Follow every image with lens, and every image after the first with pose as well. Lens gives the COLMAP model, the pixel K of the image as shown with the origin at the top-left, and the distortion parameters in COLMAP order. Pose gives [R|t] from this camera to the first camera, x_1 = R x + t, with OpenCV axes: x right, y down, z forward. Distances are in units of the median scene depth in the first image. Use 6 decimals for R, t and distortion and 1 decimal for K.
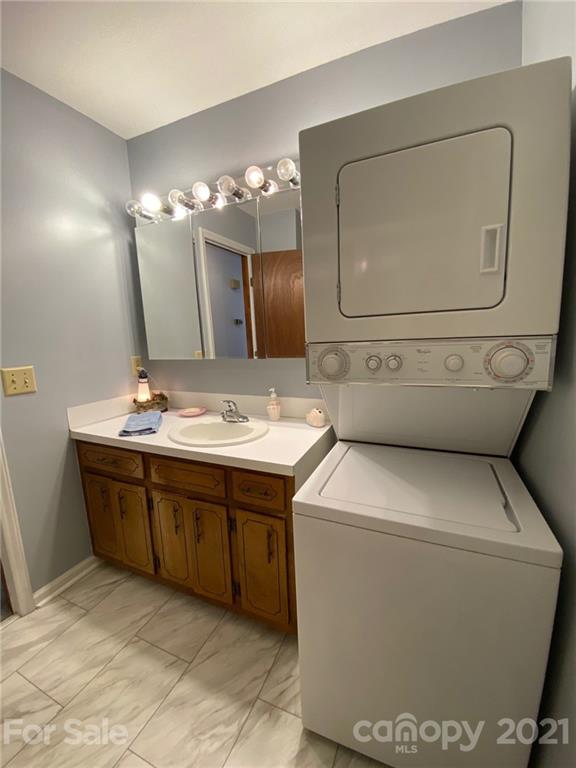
lens RADIAL K [[308.8, 0, 289.4], [0, 308.8, 383.3], [0, 0, 1]] dist [0.023096, -0.021842]
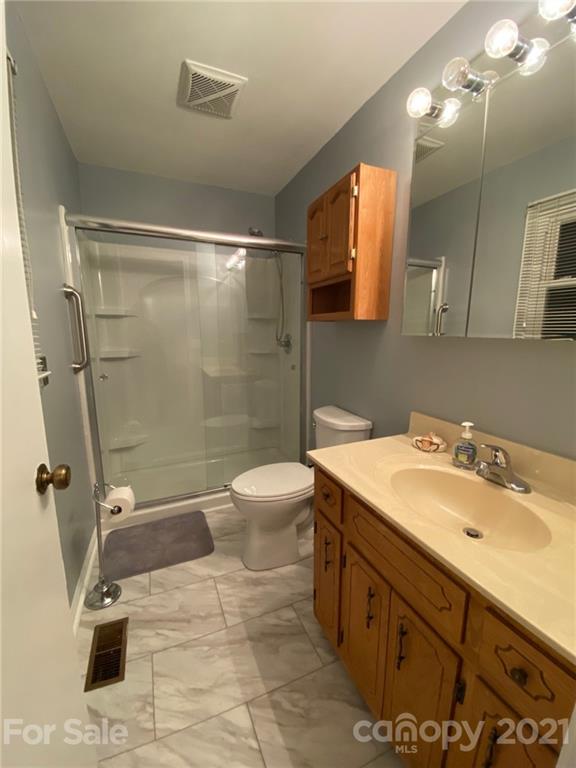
lens RADIAL K [[308.8, 0, 289.4], [0, 308.8, 383.3], [0, 0, 1]] dist [0.023096, -0.021842]
pose [[0.727501, 0.138523, -0.671977, -0.130382], [-0.135926, 0.989093, 0.056737, -0.039790], [0.672507, 0.050063, 0.738395, 0.424330]]
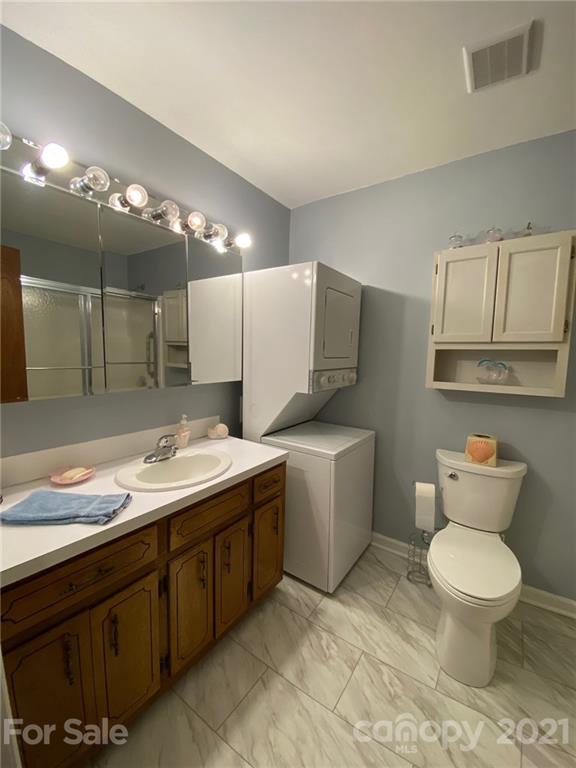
lens RADIAL K [[308.8, 0, 289.4], [0, 308.8, 383.3], [0, 0, 1]] dist [0.023096, -0.021842]
pose [[0.194067, -0.052528, 0.979581, -1.219429], [0.126138, 0.991612, 0.028184, -0.088487], [-0.972845, 0.118092, 0.199065, 0.557608]]
